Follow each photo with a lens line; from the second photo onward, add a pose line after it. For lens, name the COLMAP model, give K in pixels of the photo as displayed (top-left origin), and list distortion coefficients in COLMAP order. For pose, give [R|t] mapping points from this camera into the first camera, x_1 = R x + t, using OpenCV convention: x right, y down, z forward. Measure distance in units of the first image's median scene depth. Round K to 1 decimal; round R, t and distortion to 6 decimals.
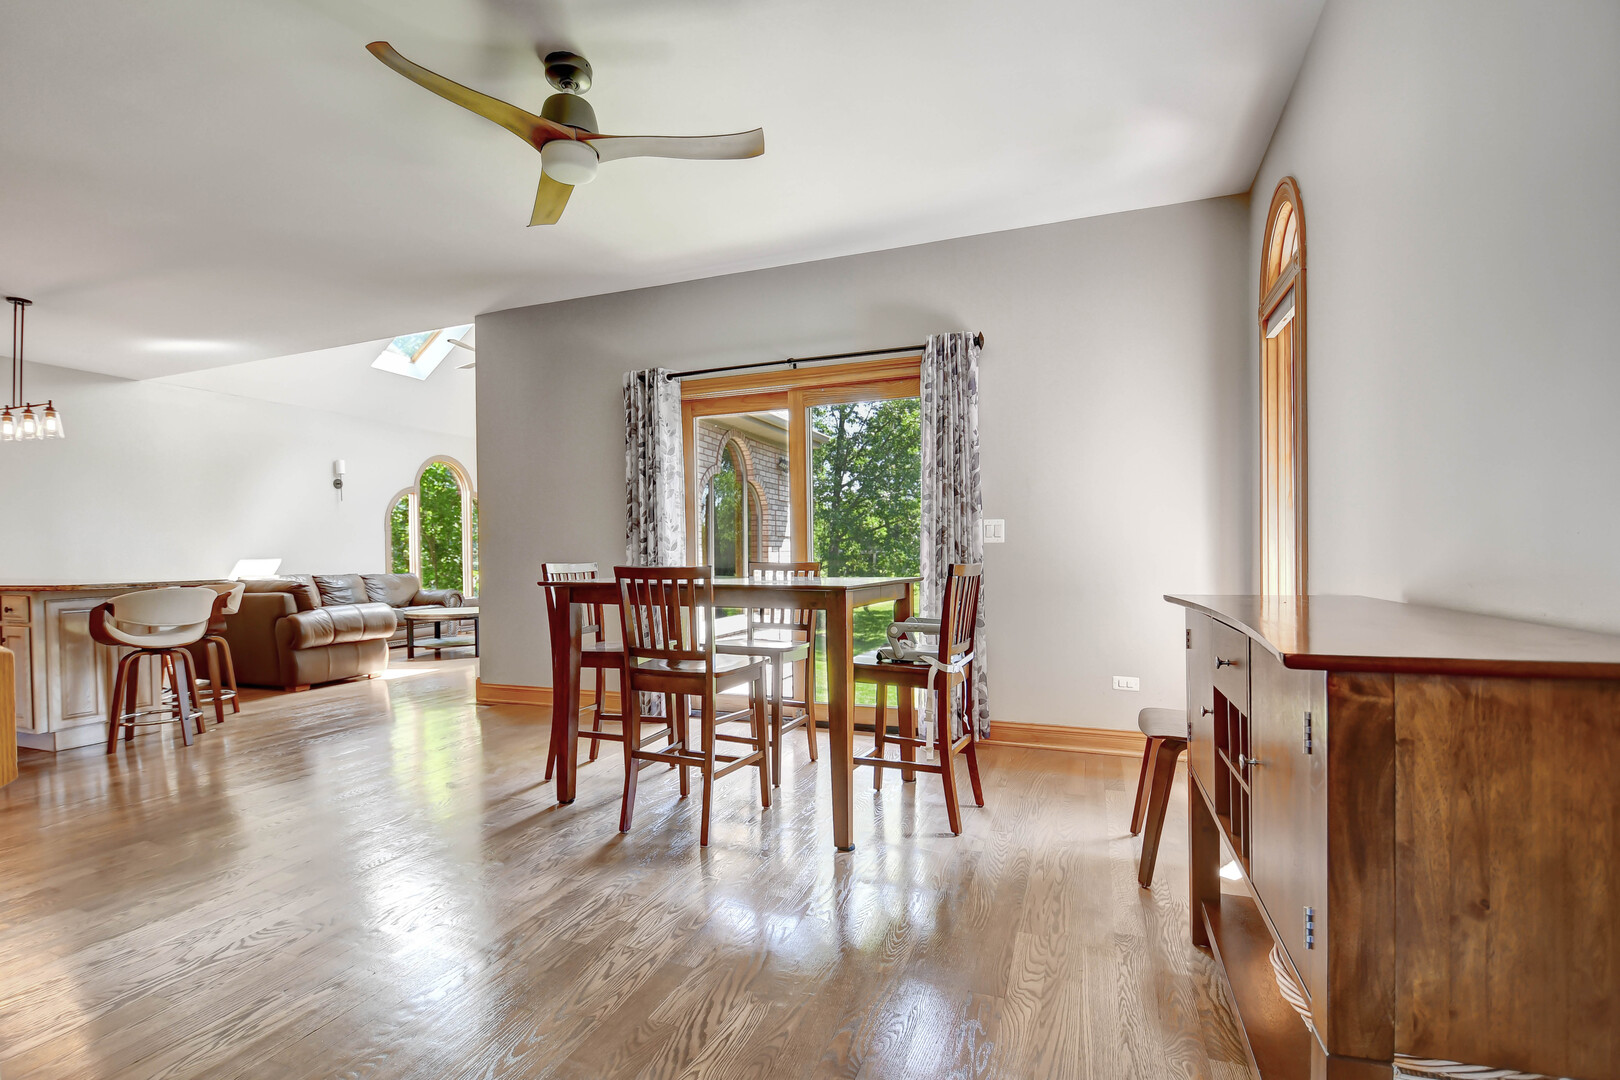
lens RADIAL K [[743.6, 0, 798.7], [0, 743.6, 566.1], [0, 0, 1]] dist [0.028292, -0.028983]
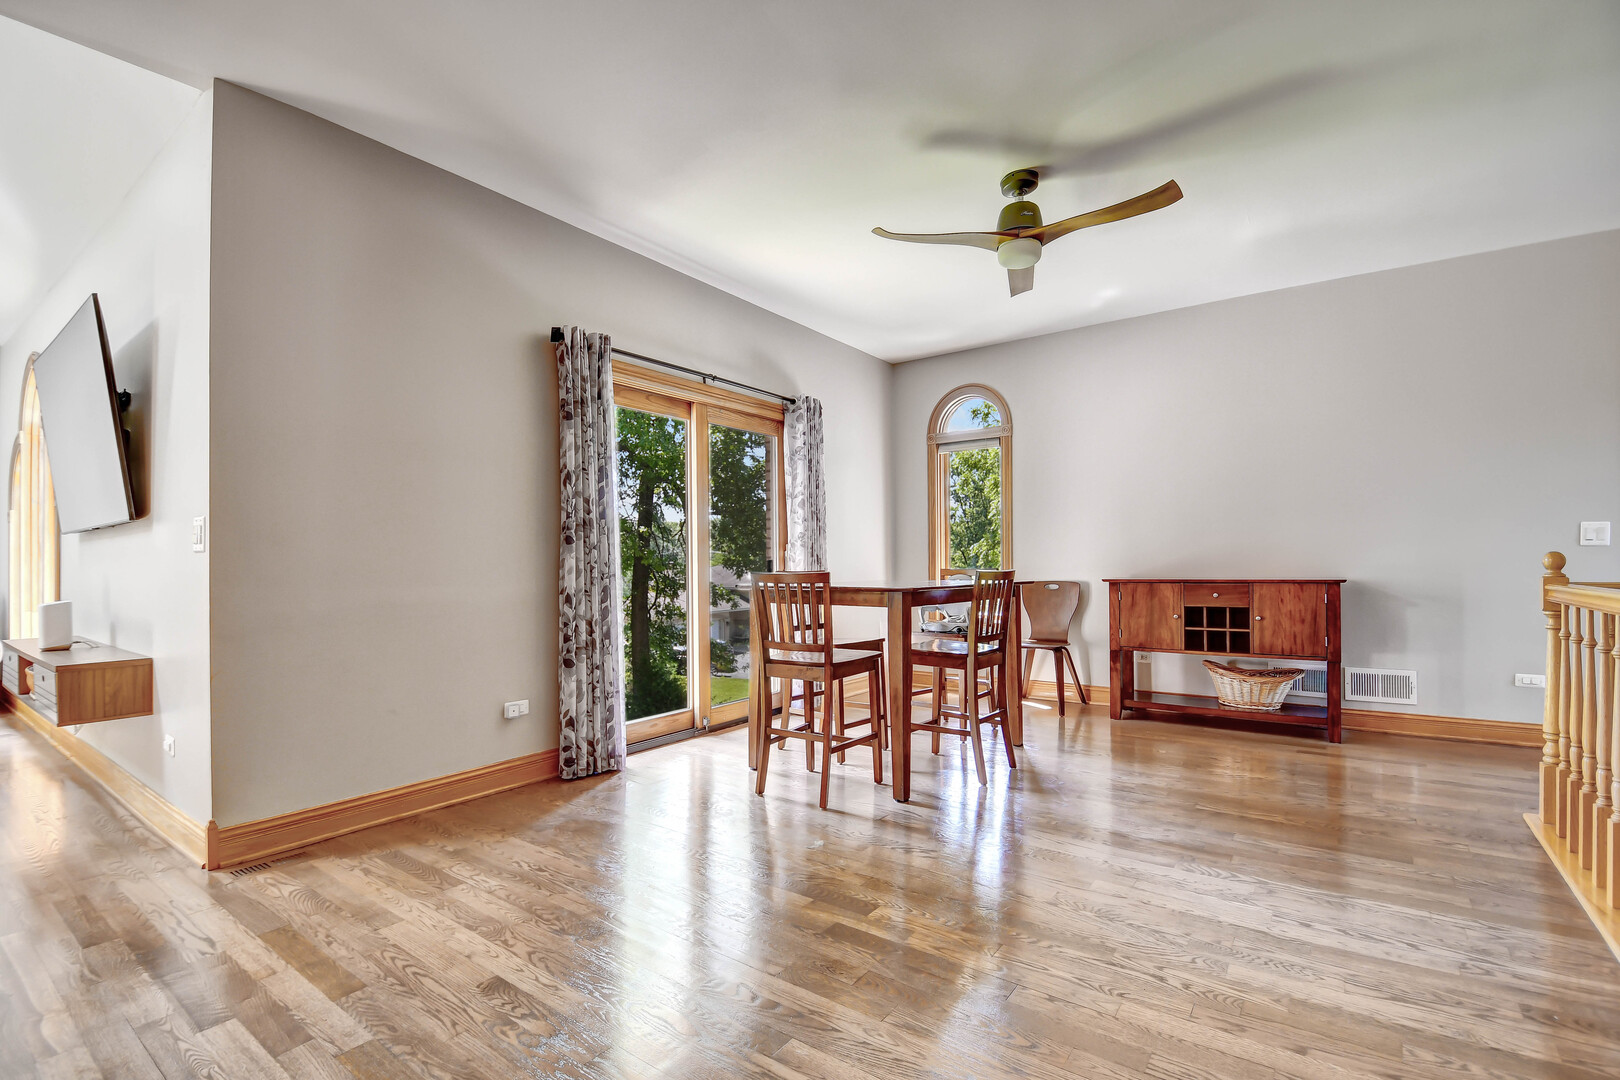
lens RADIAL K [[758.3, 0, 802.2], [0, 758.3, 559.9], [0, 0, 1]] dist [0.000812, -0.014792]
pose [[0.250083, 0.009863, 0.968174, -1.094938], [0.017067, 0.999748, -0.014594, -0.005871], [-0.968074, 0.020174, 0.249852, 0.688791]]
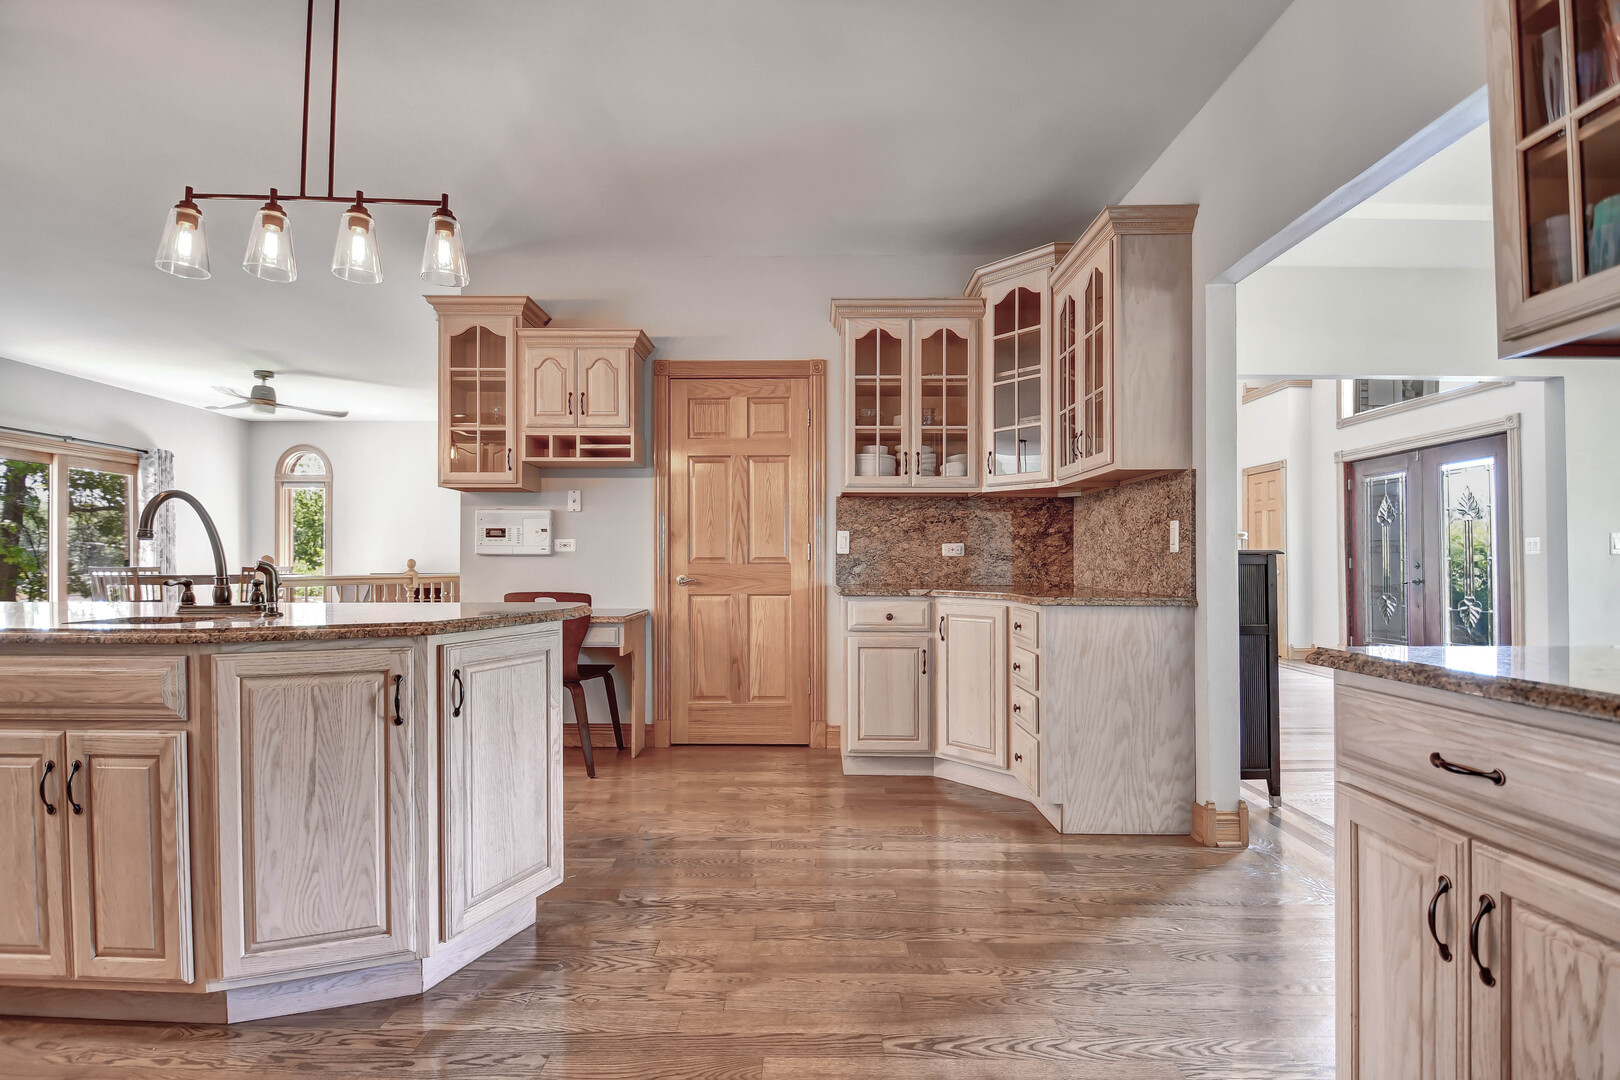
lens RADIAL K [[743.6, 0, 798.7], [0, 743.6, 566.1], [0, 0, 1]] dist [0.028292, -0.028983]
pose [[-0.351123, 0.003402, 0.936323, -2.215744], [0.018118, 0.999831, 0.003162, 0.015756], [-0.936154, 0.018075, -0.351125, 0.132839]]
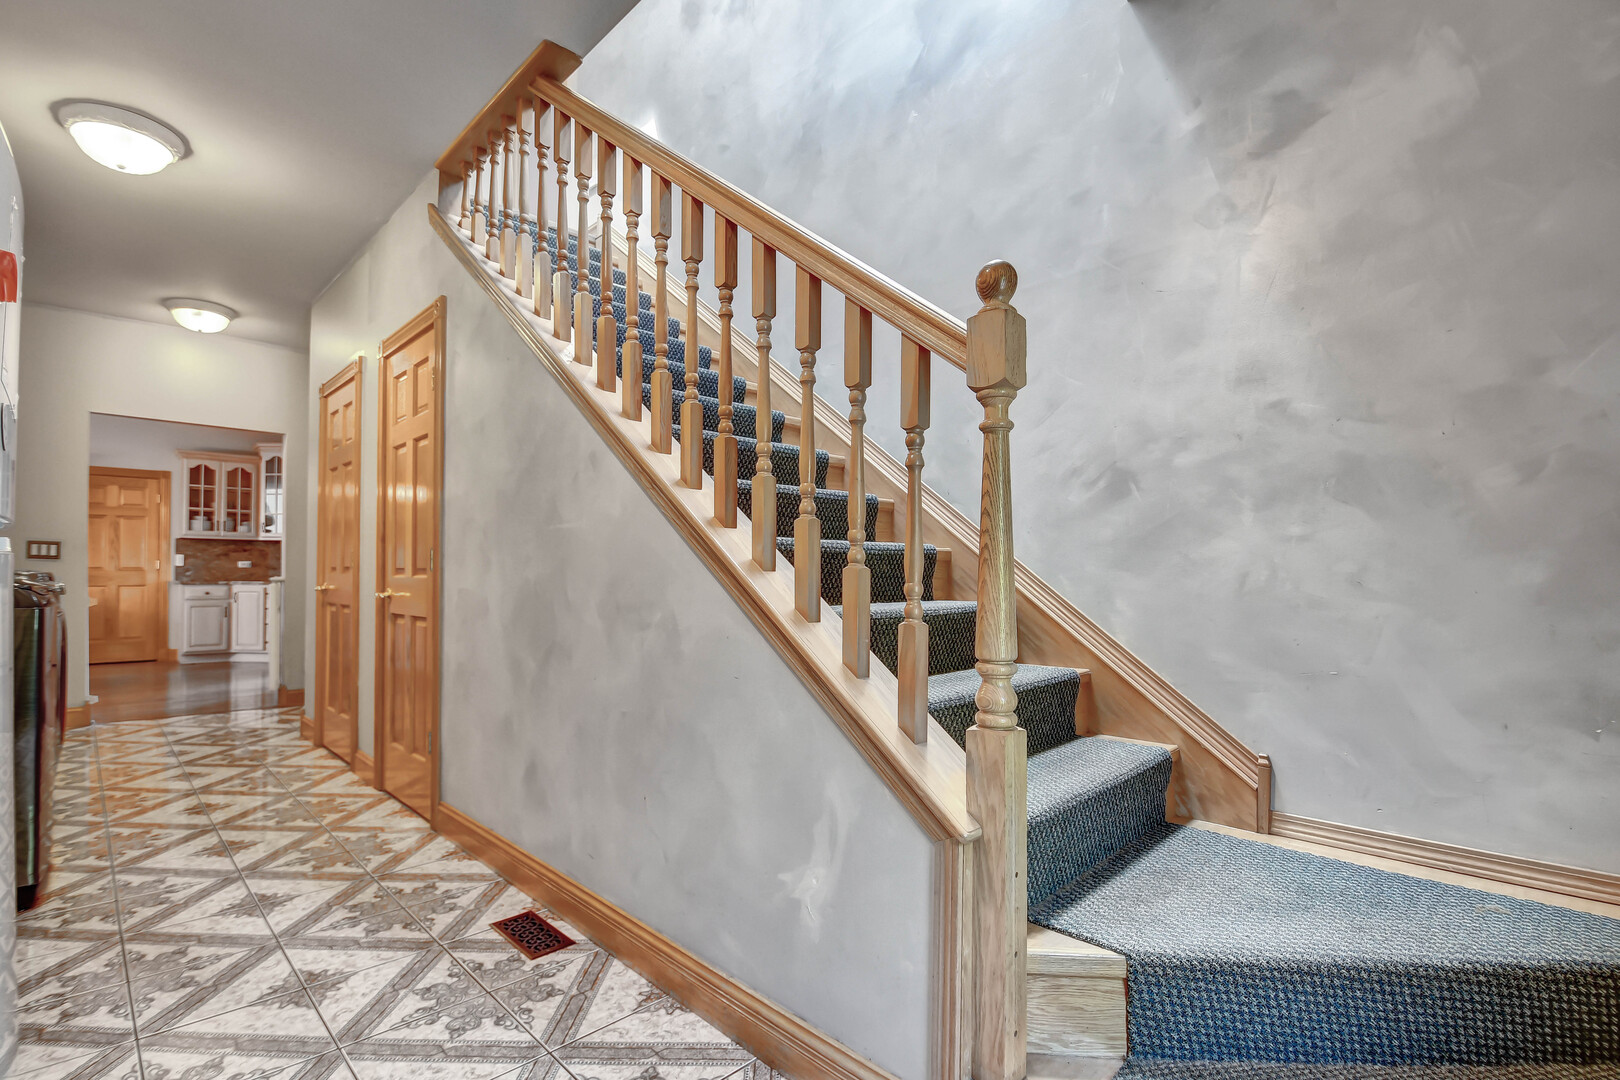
lens RADIAL K [[743.6, 0, 798.7], [0, 743.6, 566.1], [0, 0, 1]] dist [0.028292, -0.028983]
pose [[-0.912239, 0.008938, 0.409561, -3.868988], [0.009516, 0.999955, -0.000626, 0.022655], [-0.409548, 0.003327, -0.912283, 0.993632]]
